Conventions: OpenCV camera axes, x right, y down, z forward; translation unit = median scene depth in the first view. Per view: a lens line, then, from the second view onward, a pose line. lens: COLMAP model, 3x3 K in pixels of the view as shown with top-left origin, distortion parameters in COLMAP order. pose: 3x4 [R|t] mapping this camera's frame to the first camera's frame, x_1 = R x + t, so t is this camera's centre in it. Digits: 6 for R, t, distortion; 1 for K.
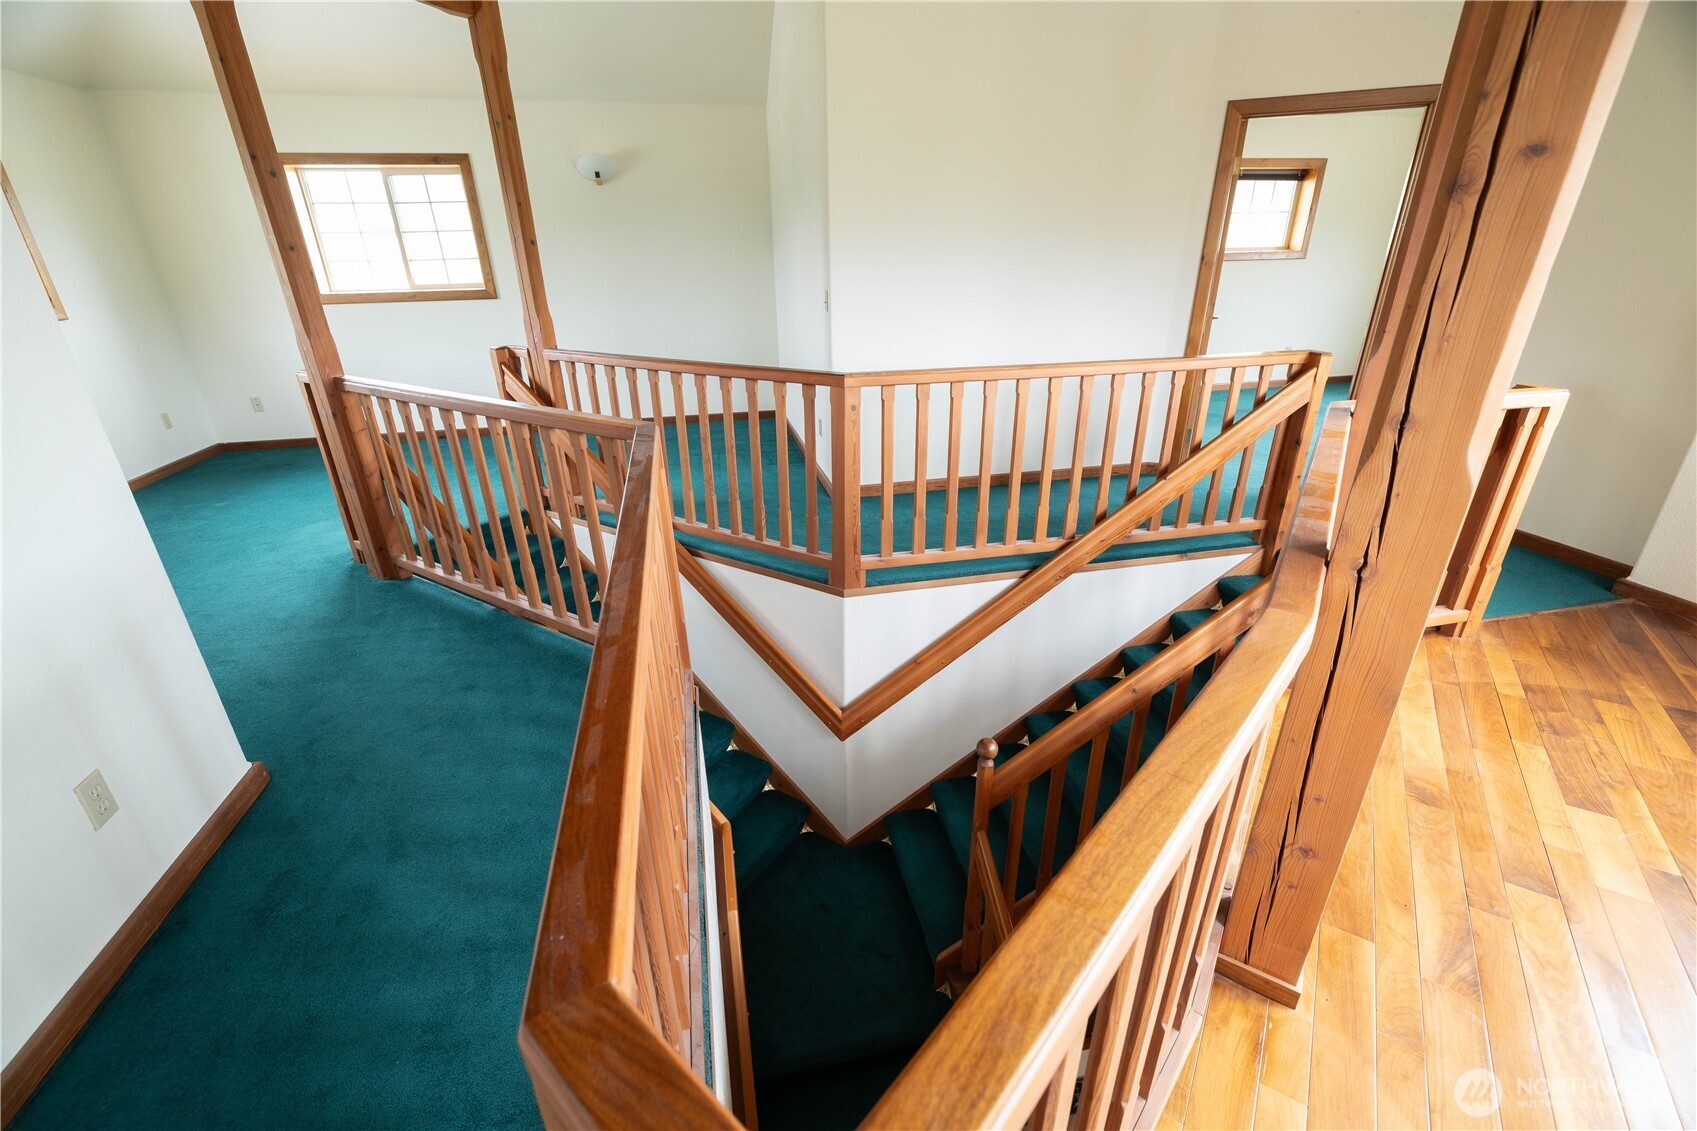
lens RADIAL K [[715.3, 0, 843.0], [0, 715.3, 559.7], [0, 0, 1]] dist [-0.001396, 0.000691]
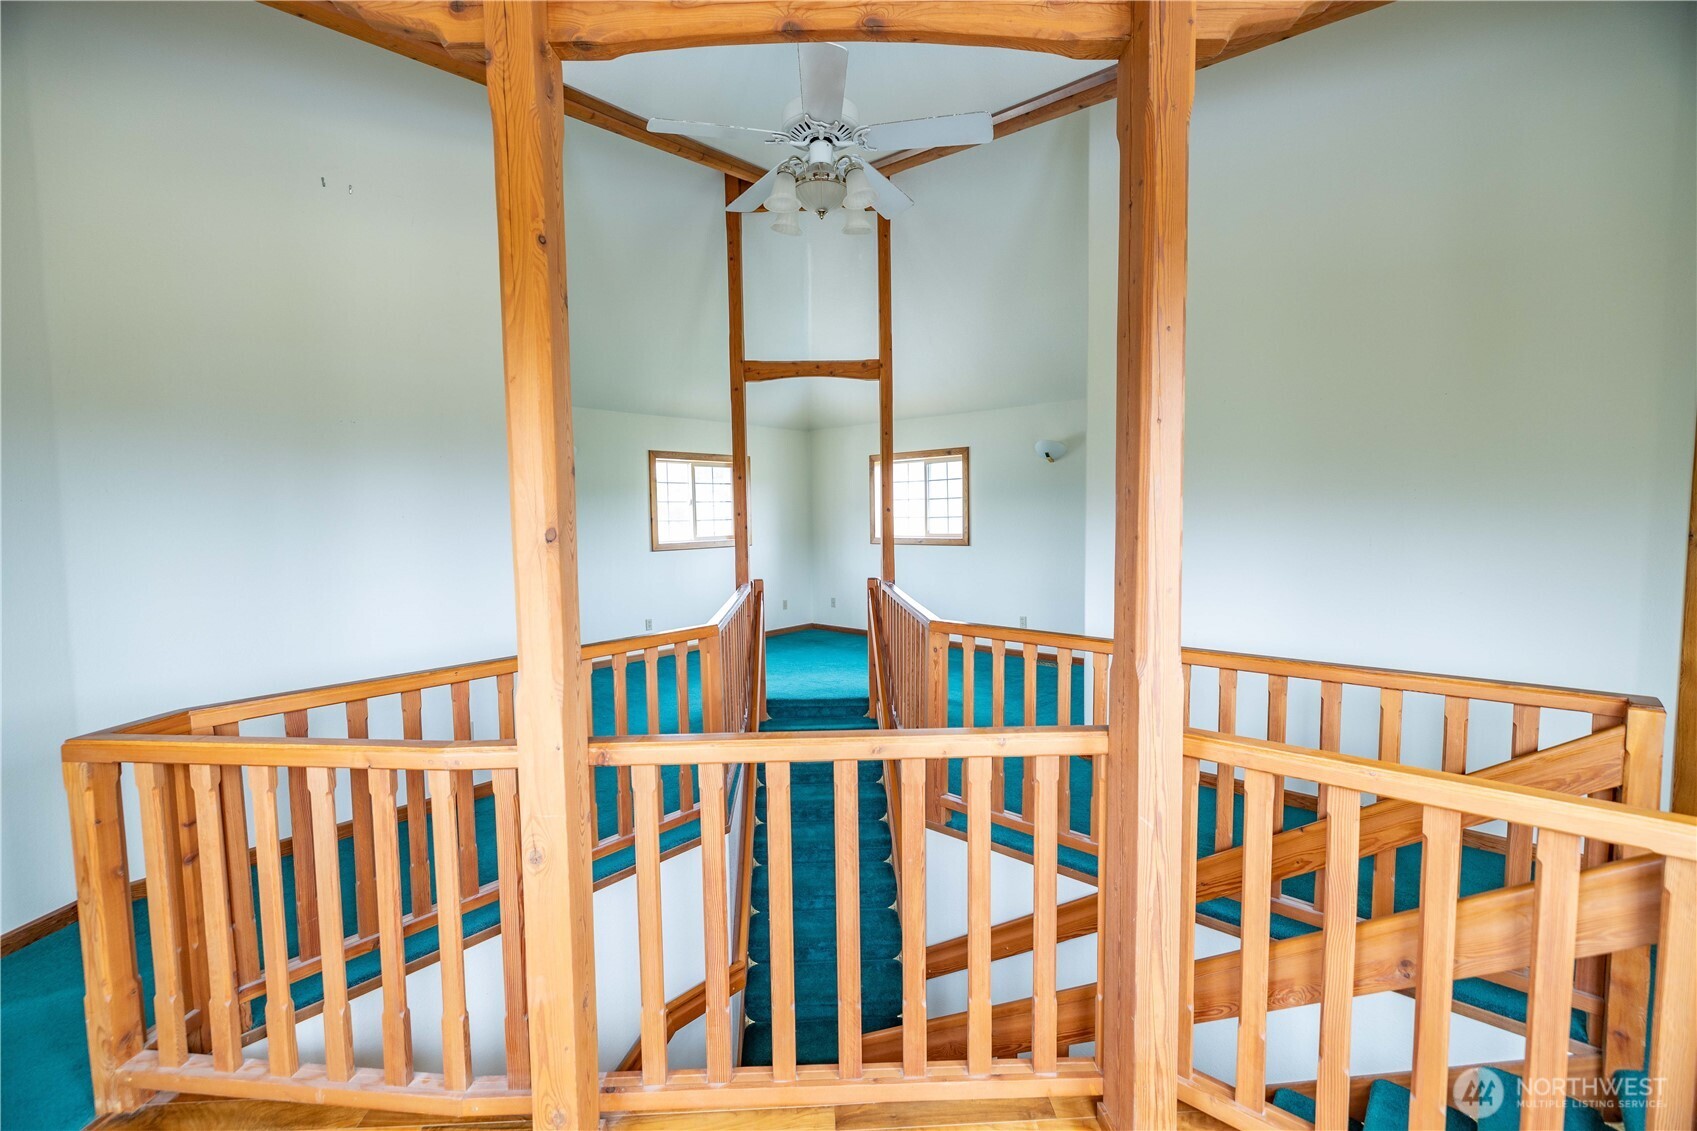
lens RADIAL K [[715.3, 0, 843.0], [0, 715.3, 559.7], [0, 0, 1]] dist [-0.001396, 0.000691]
pose [[0.581208, 0.063266, -0.811292, 0.454013], [-0.322216, 0.933380, -0.158048, -0.068838], [0.747245, 0.353271, 0.562873, 0.120045]]
